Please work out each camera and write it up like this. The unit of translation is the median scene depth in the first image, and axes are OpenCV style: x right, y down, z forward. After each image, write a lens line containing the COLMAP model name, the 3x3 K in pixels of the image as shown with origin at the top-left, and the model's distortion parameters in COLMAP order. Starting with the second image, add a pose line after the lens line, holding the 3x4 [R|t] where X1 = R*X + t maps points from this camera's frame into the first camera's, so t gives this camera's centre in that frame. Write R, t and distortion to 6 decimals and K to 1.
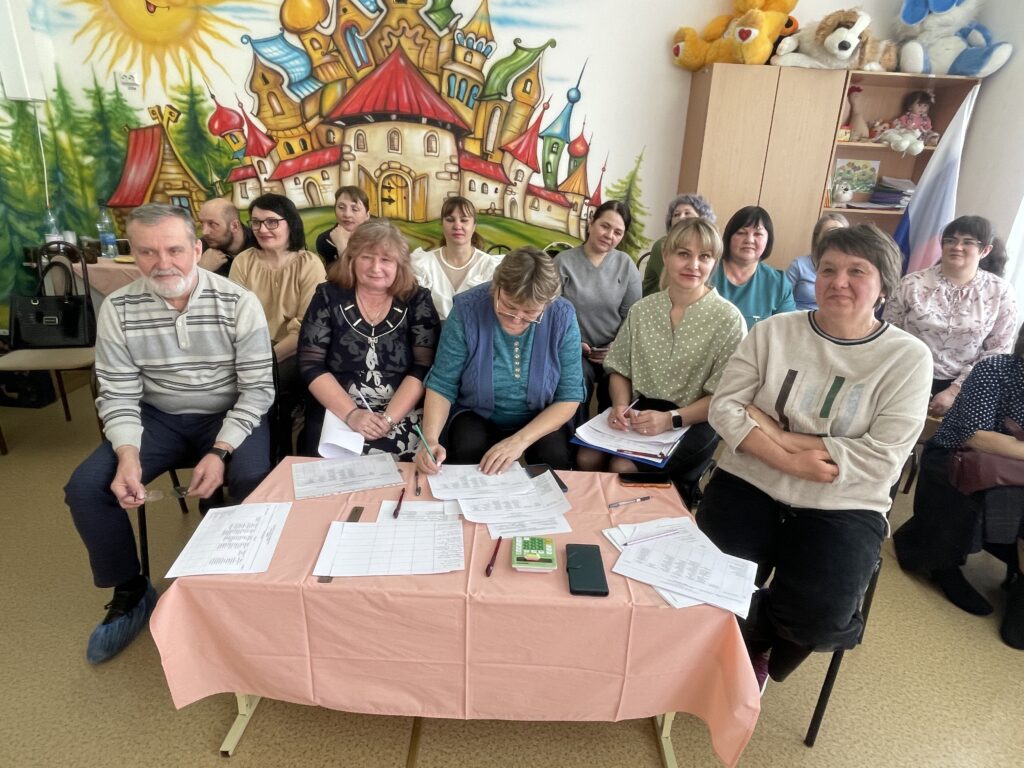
lens RADIAL K [[619.0, 0, 507.7], [0, 619.0, 387.6], [0, 0, 1]] dist [0.025759, 0.007416]
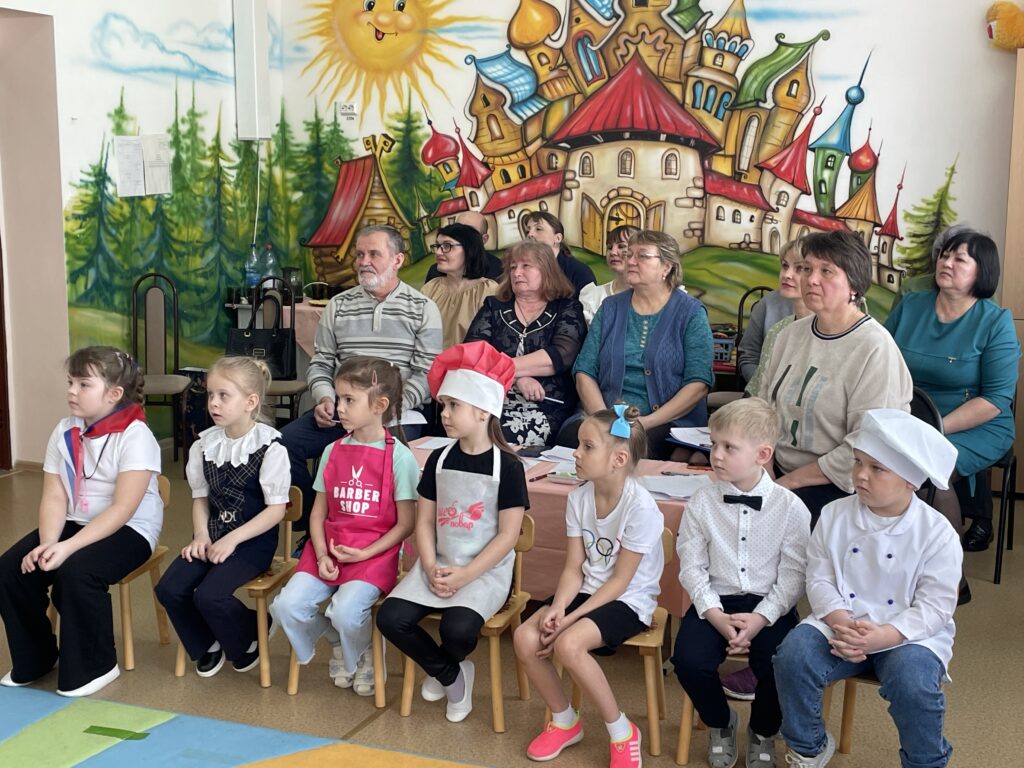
lens RADIAL K [[1346.3, 0, 508.3], [0, 1346.3, 386.0], [0, 0, 1]] dist [0.295612, 0.000000]
pose [[0.925649, 0.031375, -0.377079, 0.355561], [-0.102797, 0.979927, -0.170810, 0.206234], [0.364151, 0.196873, 0.910294, -0.611005]]
